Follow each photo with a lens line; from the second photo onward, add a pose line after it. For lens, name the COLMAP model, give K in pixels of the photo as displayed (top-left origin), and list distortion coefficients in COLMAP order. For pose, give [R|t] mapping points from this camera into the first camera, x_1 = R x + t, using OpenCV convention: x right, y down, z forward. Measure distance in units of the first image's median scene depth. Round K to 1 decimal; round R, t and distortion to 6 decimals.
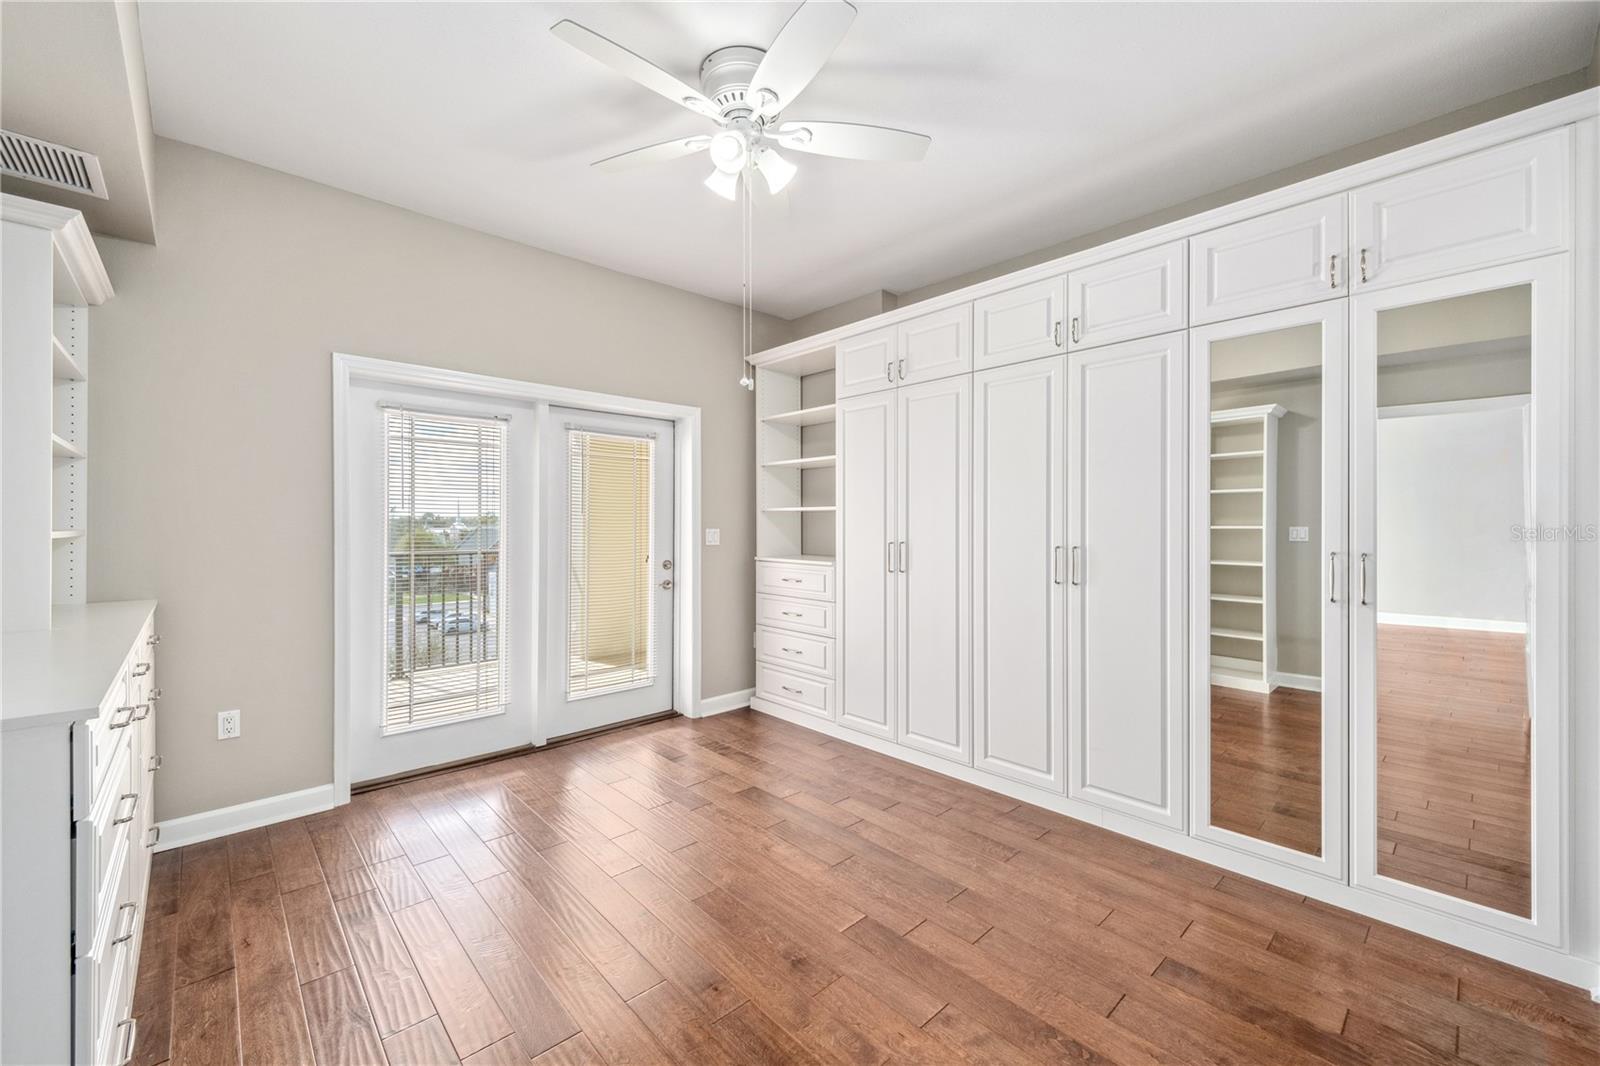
lens RADIAL K [[630.2, 0, 791.9], [0, 630.2, 526.6], [0, 0, 1]] dist [0.017222, -0.000169]
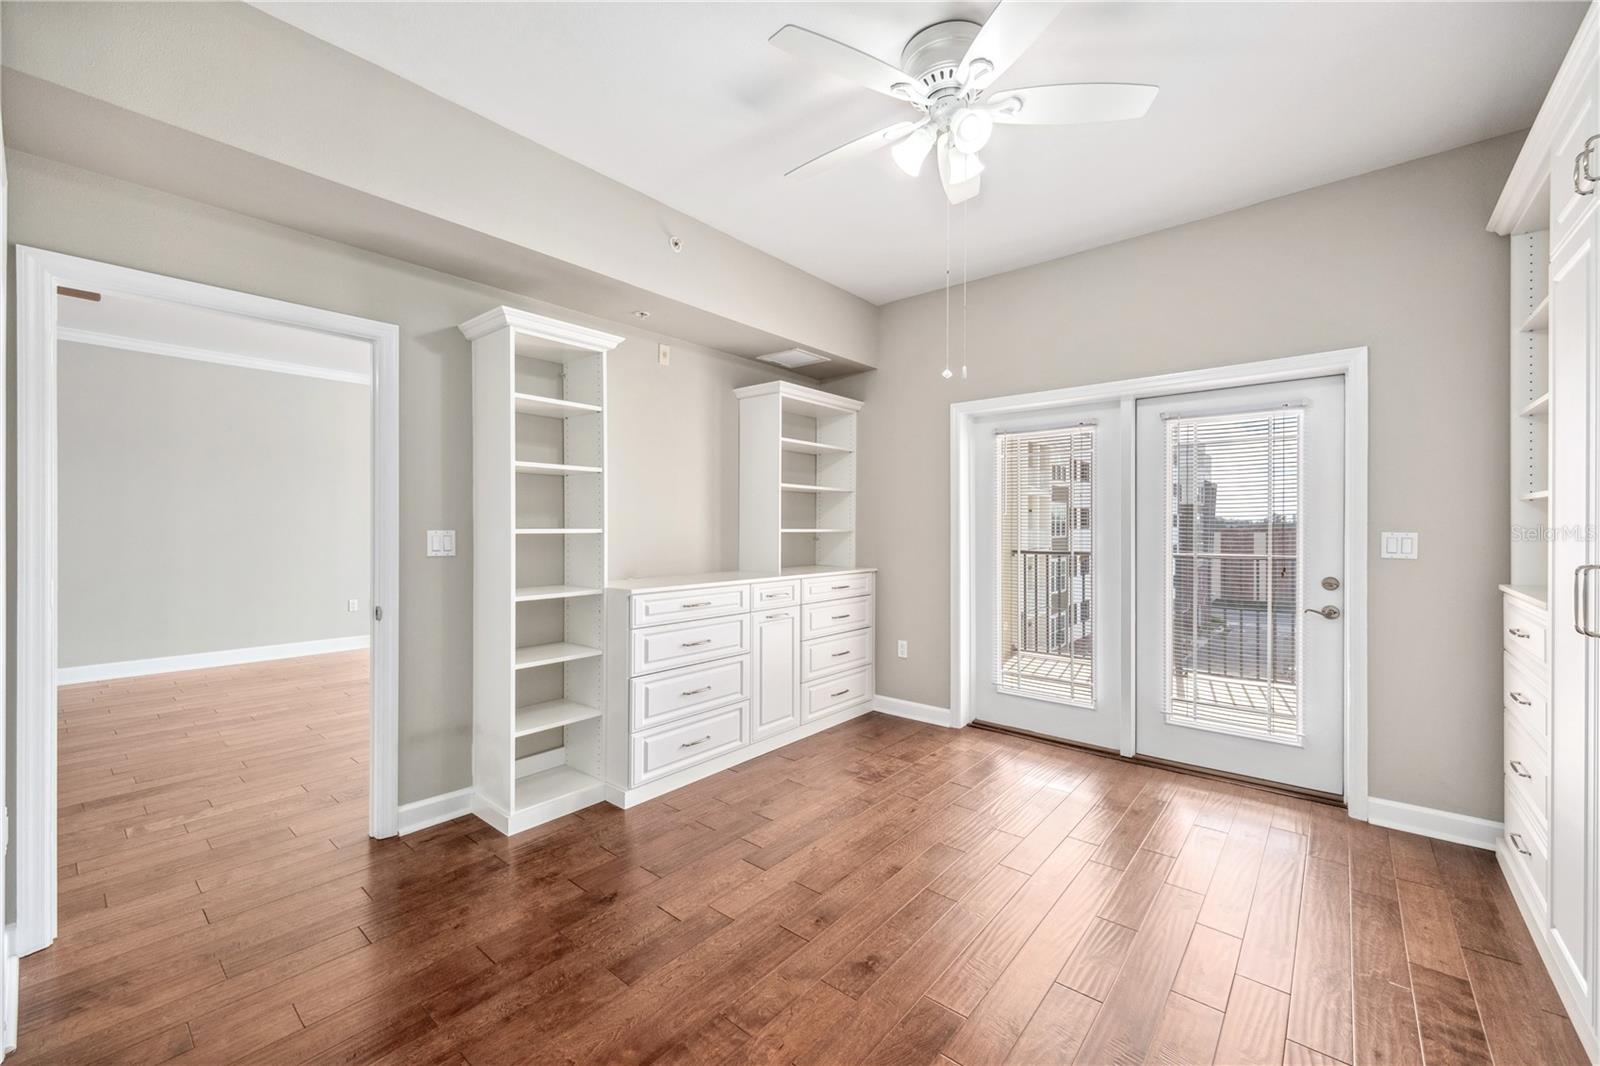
lens RADIAL K [[630.2, 0, 810.0], [0, 630.2, 527.9], [0, 0, 1]] dist [0.017222, -0.000169]
pose [[0.143522, -0.002272, -0.989645, 0.510559], [-0.003926, 0.999988, -0.002866, 0.004024], [0.989639, 0.004297, 0.143511, 0.402758]]
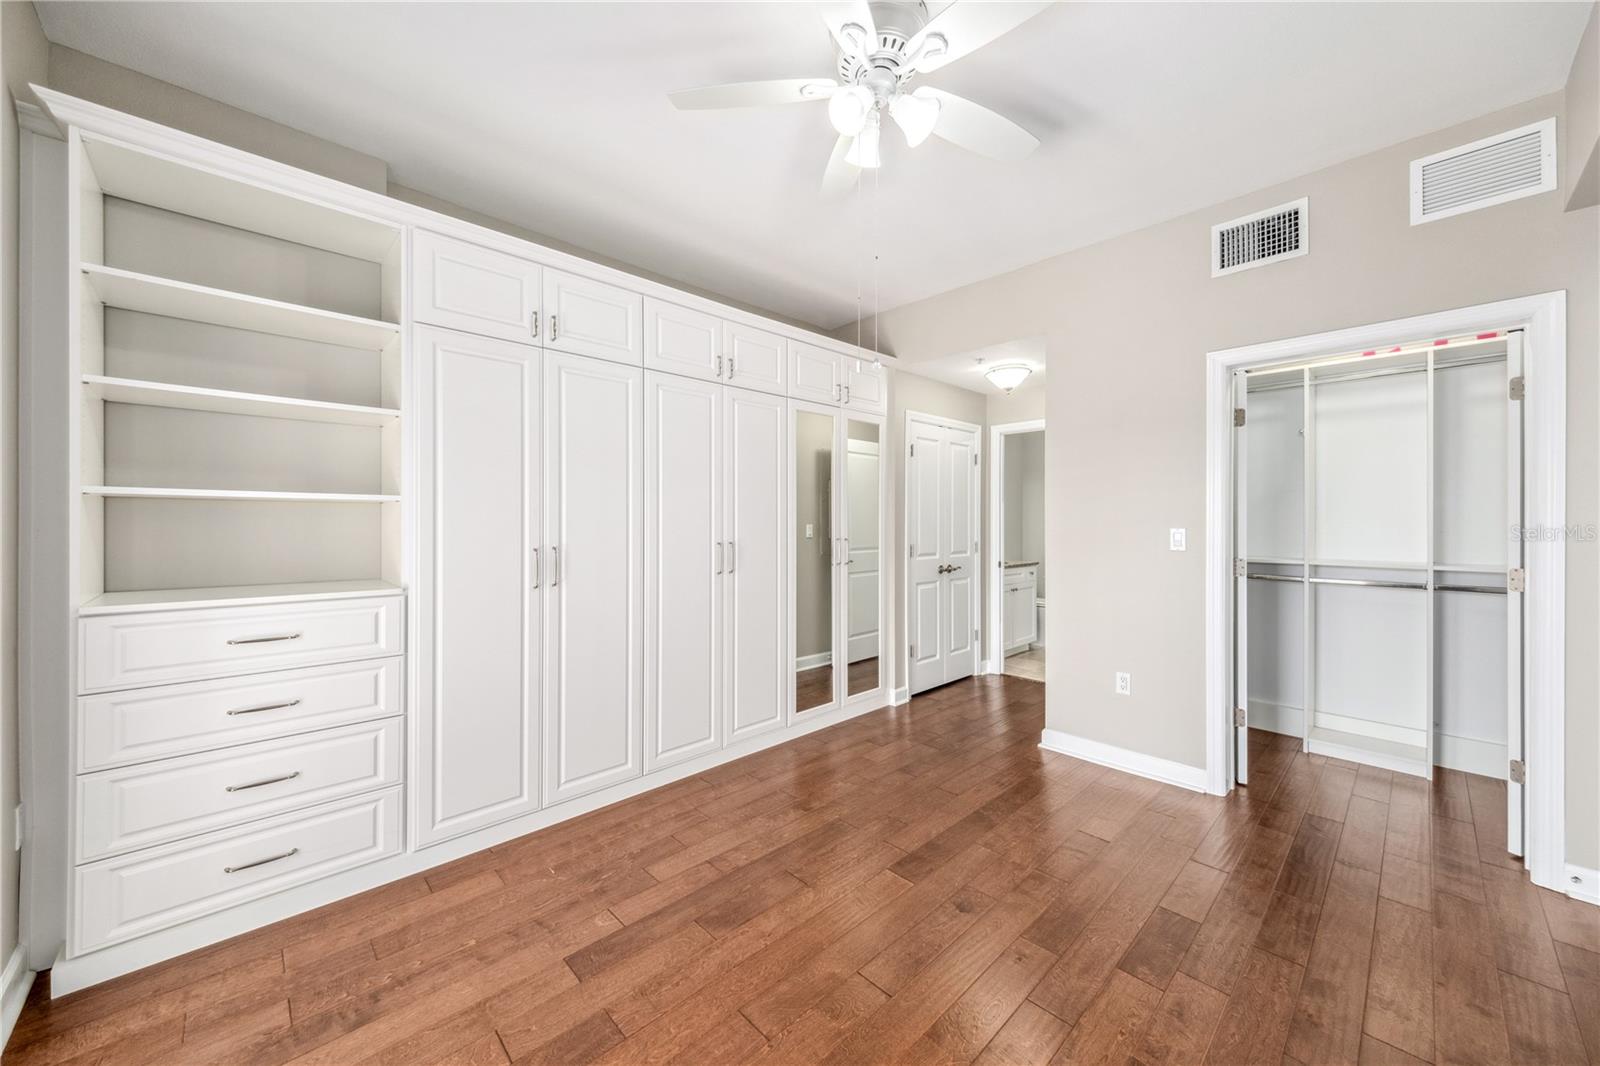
lens RADIAL K [[592.6, 0, 797.5], [0, 592.6, 522.1], [0, 0, 1]] dist [0.002651, -0.001728]
pose [[-0.011630, -0.000507, 0.999932, -0.550081], [0.004447, 0.999990, 0.000558, -0.005540], [-0.999922, 0.004454, -0.011627, 0.682522]]
